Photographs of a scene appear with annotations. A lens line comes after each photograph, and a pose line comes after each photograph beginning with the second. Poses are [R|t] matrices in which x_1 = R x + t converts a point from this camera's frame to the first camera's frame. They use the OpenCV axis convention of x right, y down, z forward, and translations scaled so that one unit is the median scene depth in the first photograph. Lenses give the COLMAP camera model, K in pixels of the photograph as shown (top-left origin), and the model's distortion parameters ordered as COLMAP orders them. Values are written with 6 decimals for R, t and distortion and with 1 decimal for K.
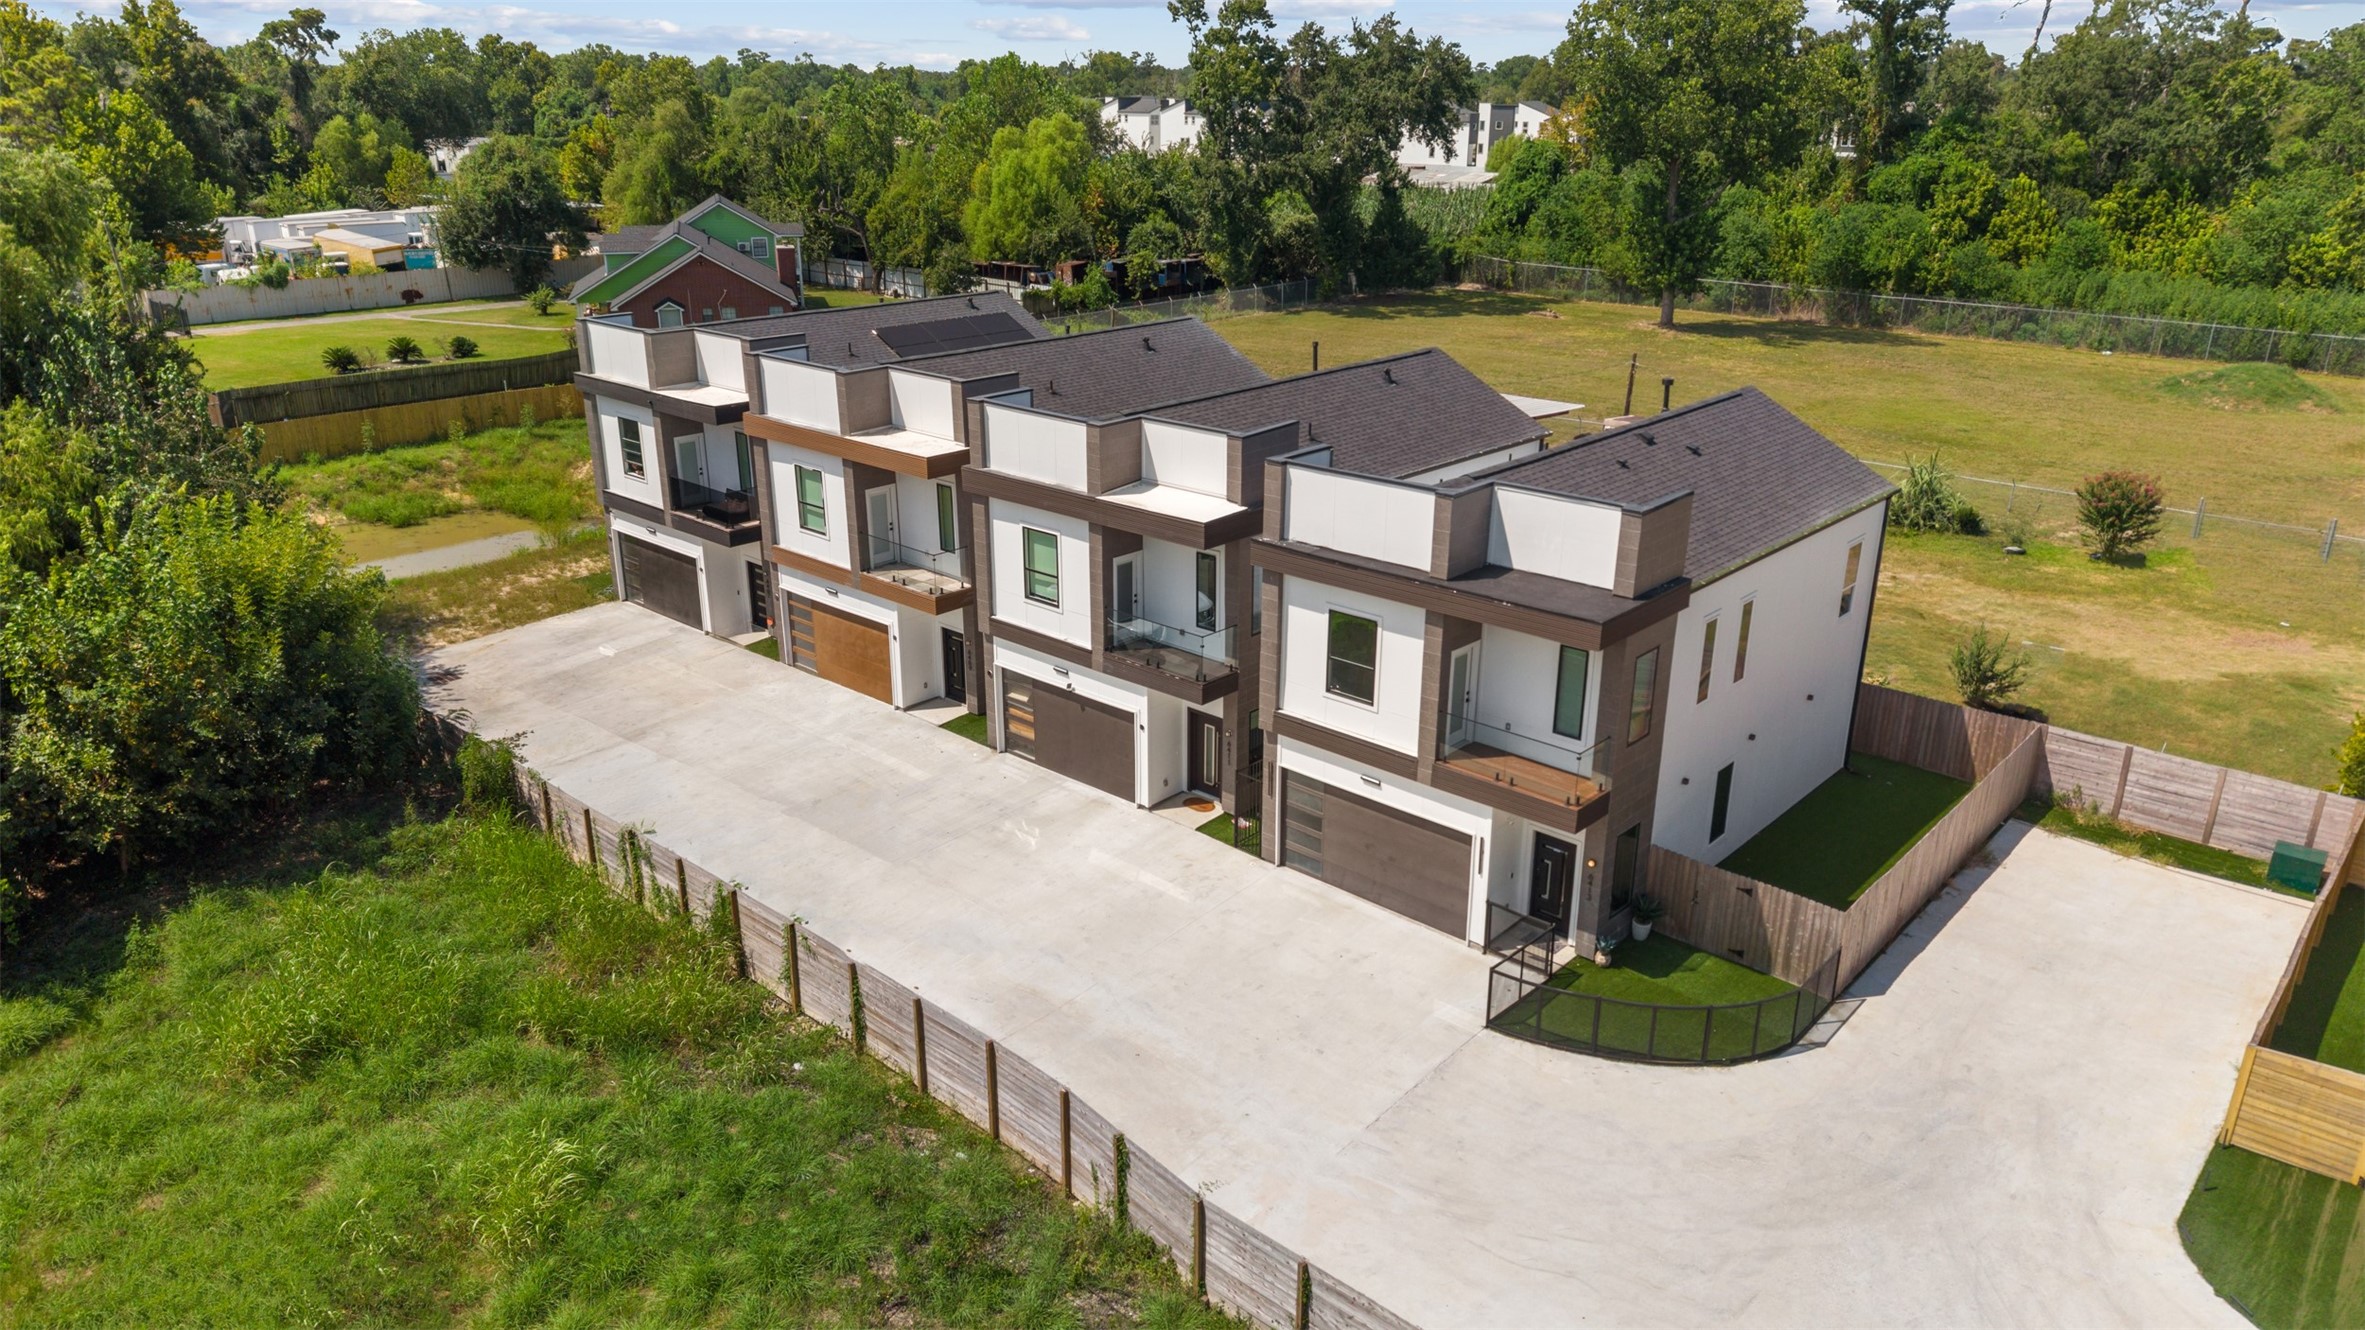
lens RADIAL K [[1608.5, 0, 1167.1], [0, 1608.5, 656.9], [0, 0, 1]] dist [0.035508, -0.043585]
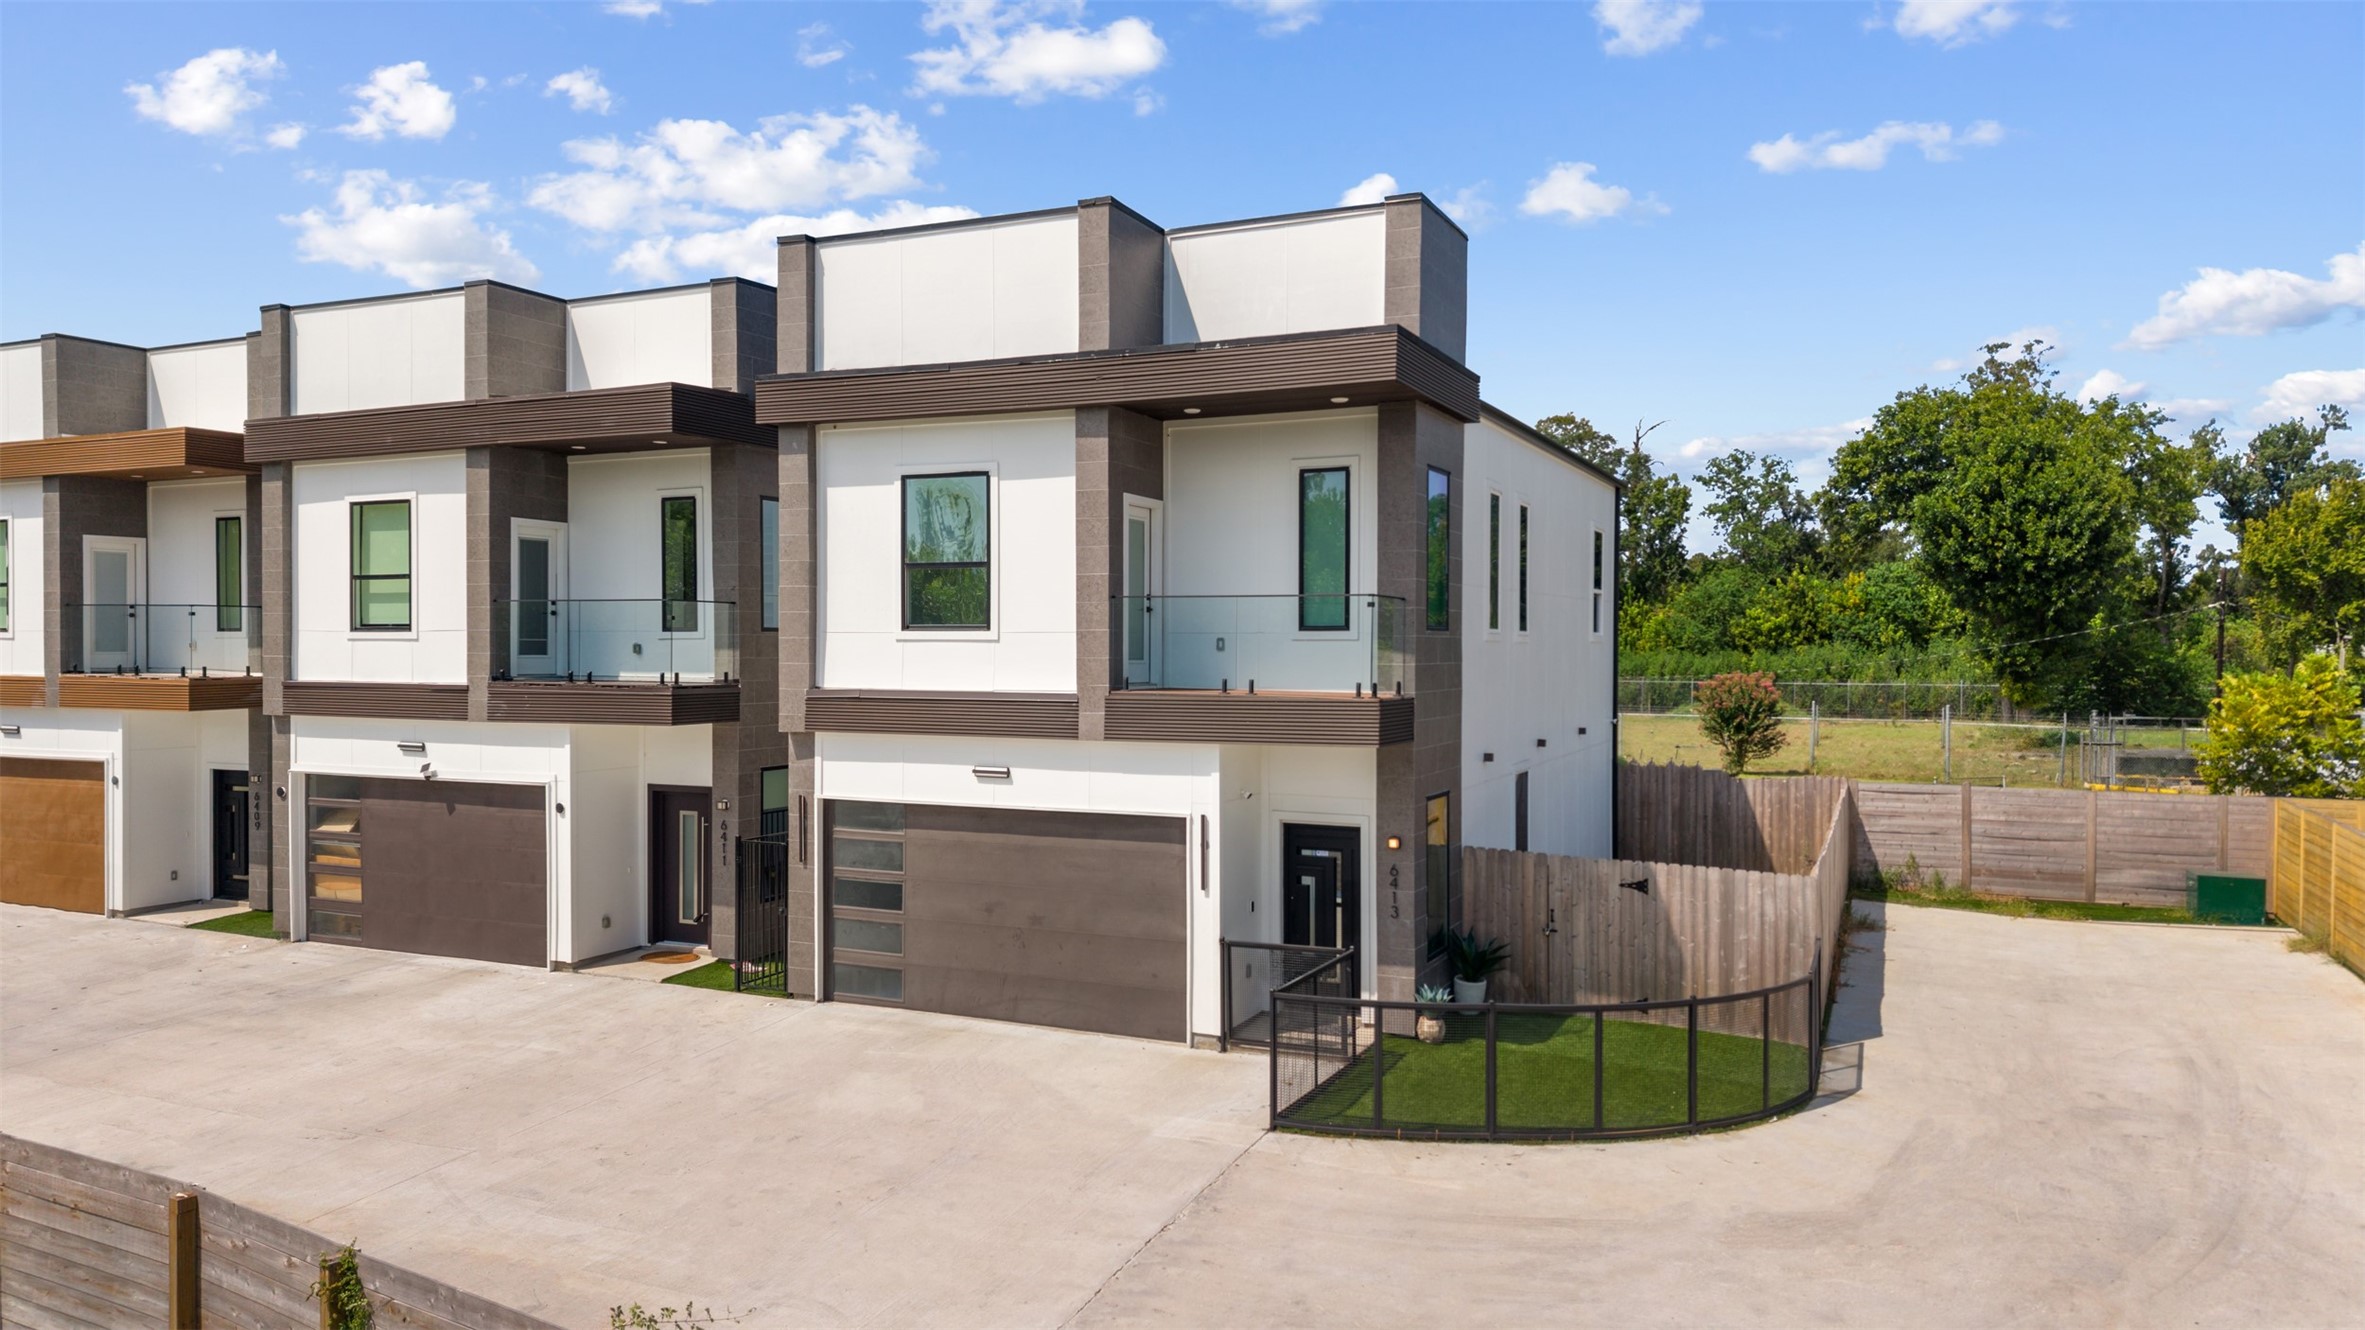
lens RADIAL K [[1608.5, 0, 1181.4], [0, 1608.5, 651.8], [0, 0, 1]] dist [0.035508, -0.043585]
pose [[0.949742, 0.000110, 0.313033, 0.013909], [0.104296, 0.942752, -0.316766, 0.198487], [-0.295148, 0.333494, 0.895360, 0.419539]]
